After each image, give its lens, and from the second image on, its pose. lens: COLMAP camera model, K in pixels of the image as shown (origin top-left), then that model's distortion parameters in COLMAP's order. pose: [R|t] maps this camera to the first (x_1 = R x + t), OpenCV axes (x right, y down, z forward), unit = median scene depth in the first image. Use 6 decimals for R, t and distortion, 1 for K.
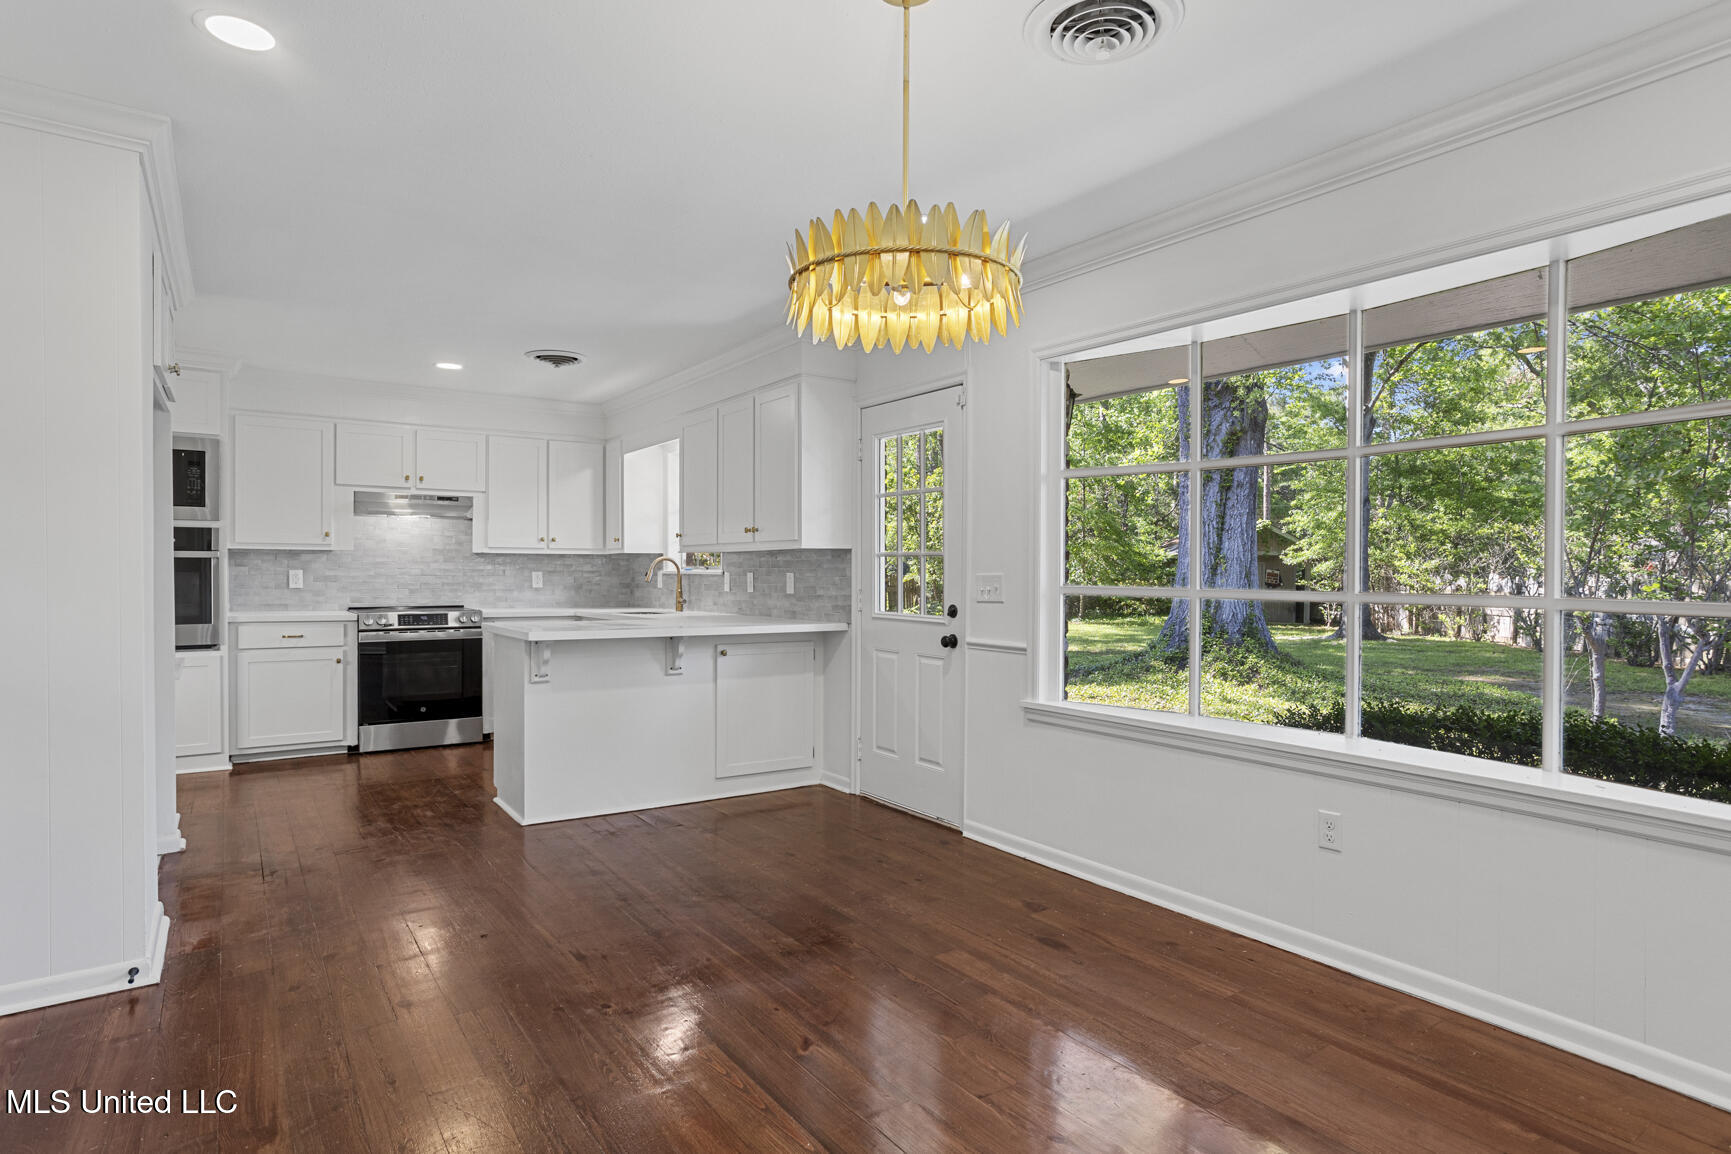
lens RADIAL K [[927.1, 0, 829.9], [0, 927.1, 577.8], [0, 0, 1]] dist [0.000455, 0.000214]
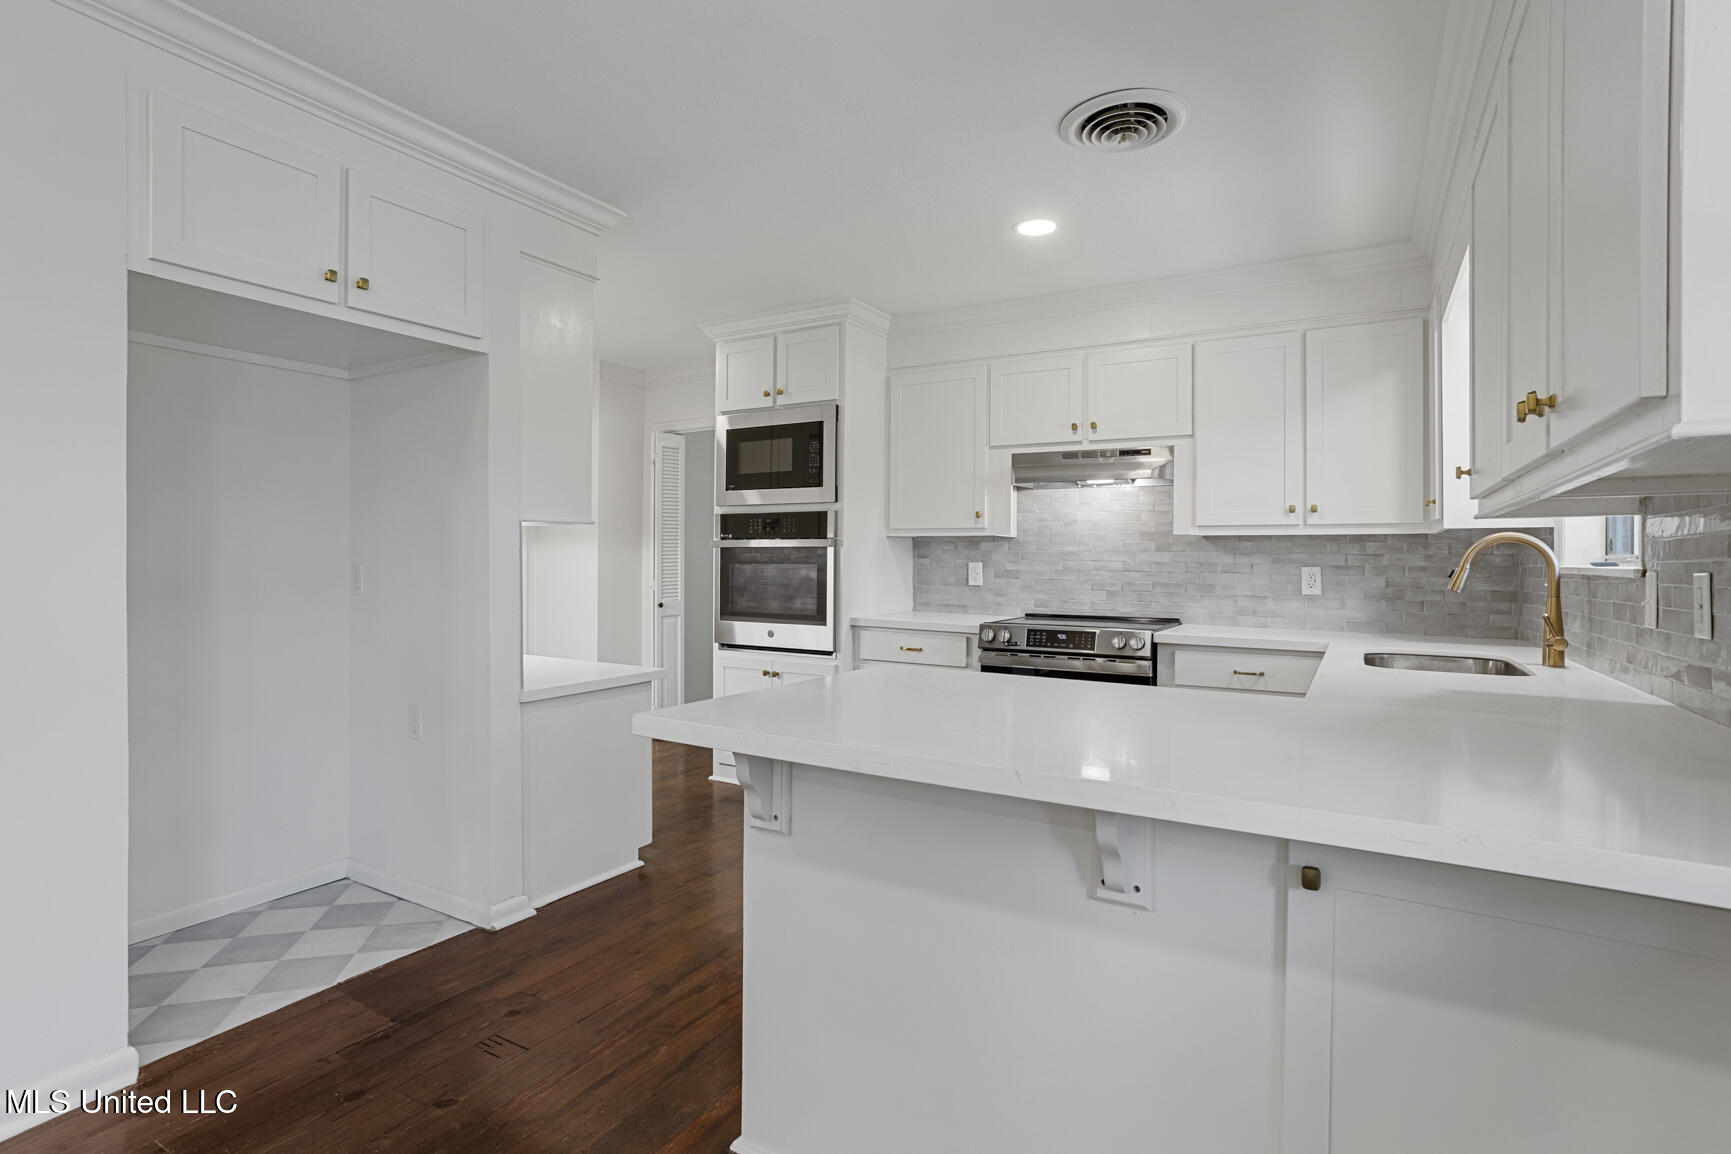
lens RADIAL K [[853.4, 0, 870.9], [0, 853.4, 559.7], [0, 0, 1]] dist [-0.049853, 0.023495]
pose [[0.448943, -0.000937, -0.893560, 0.032276], [-0.012370, 0.999897, -0.007264, -0.004419], [0.893475, 0.014315, 0.448885, 0.592558]]
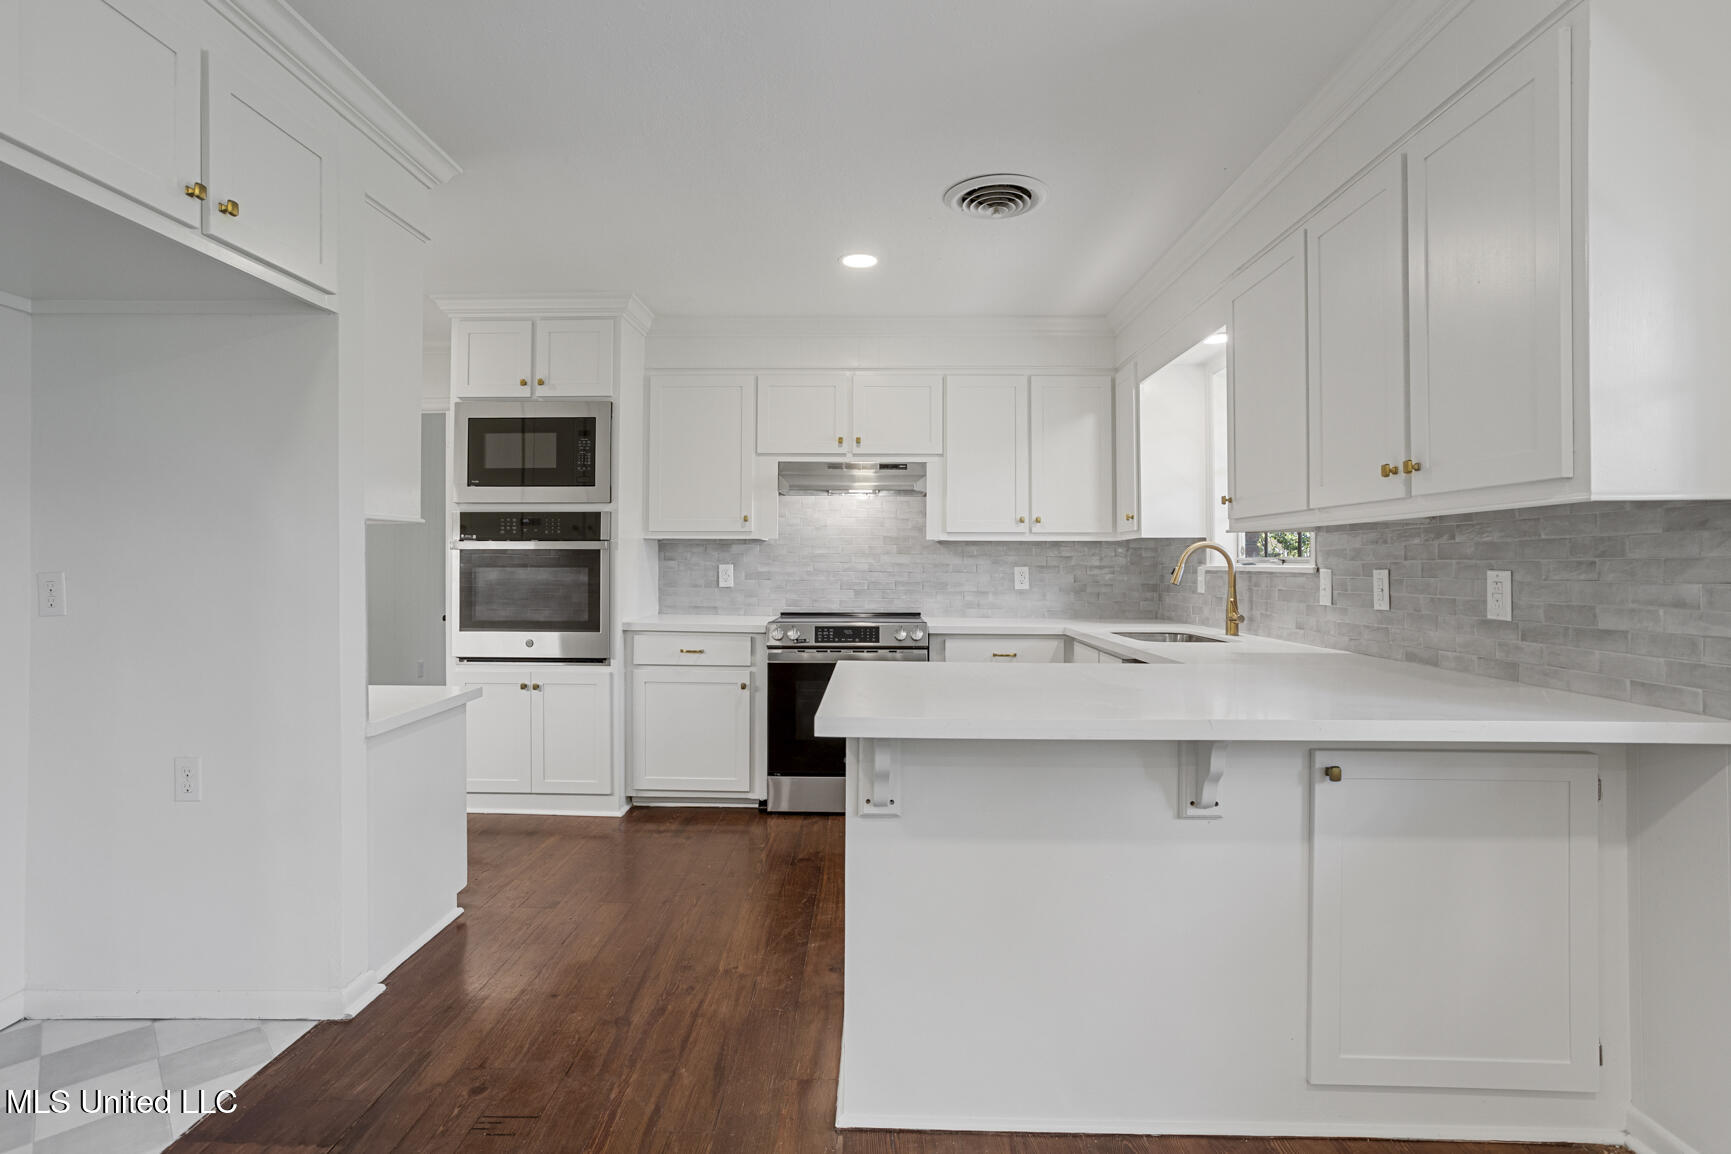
lens RADIAL K [[853.4, 0, 865.9], [0, 853.4, 556.8], [0, 0, 1]] dist [-0.049853, 0.023495]
pose [[0.832233, -0.005935, -0.554395, -0.061186], [-0.003406, 0.999869, -0.015817, -0.004008], [0.554416, 0.015052, 0.832103, 0.446332]]
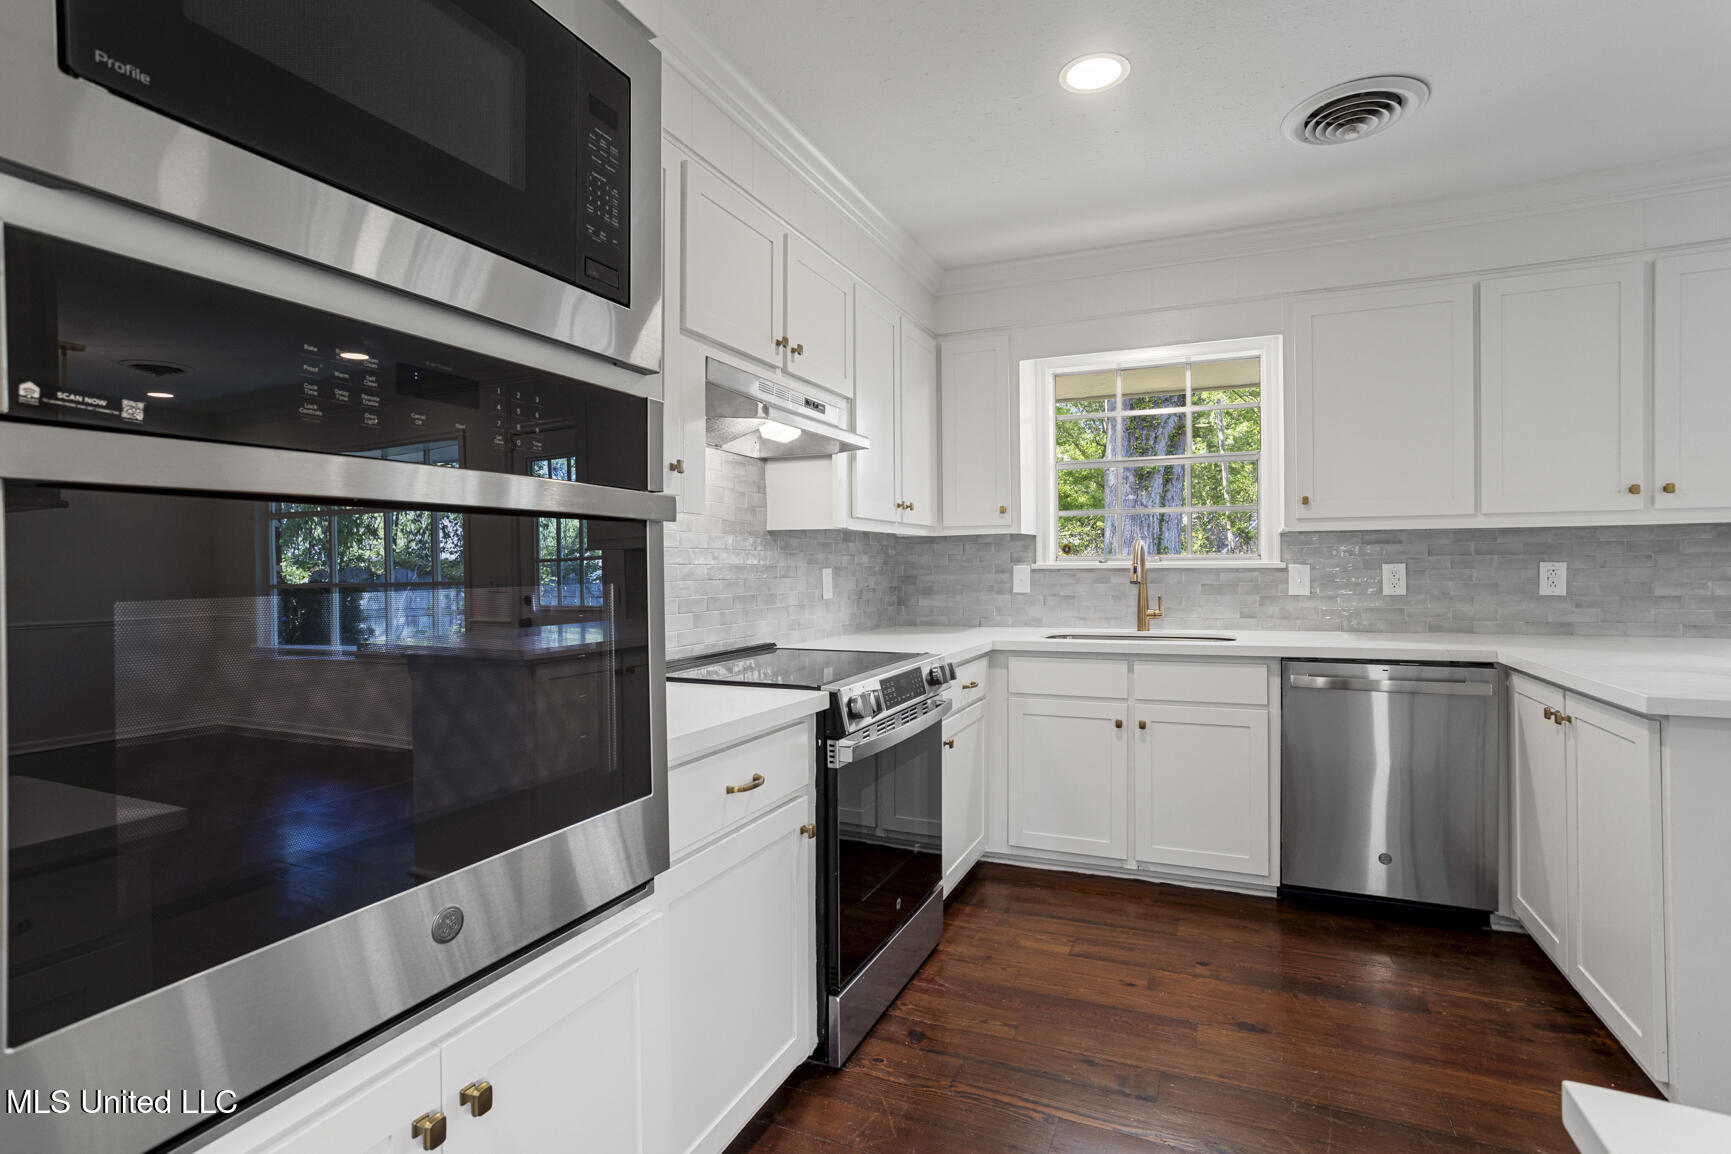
lens RADIAL K [[853.4, 0, 866.2], [0, 853.4, 578.0], [0, 0, 1]] dist [-0.049853, 0.023495]
pose [[0.832922, -0.019825, 0.553035, -0.635804], [0.015927, 0.999803, 0.011852, -0.007560], [-0.553161, -0.001064, 0.833074, 0.671890]]
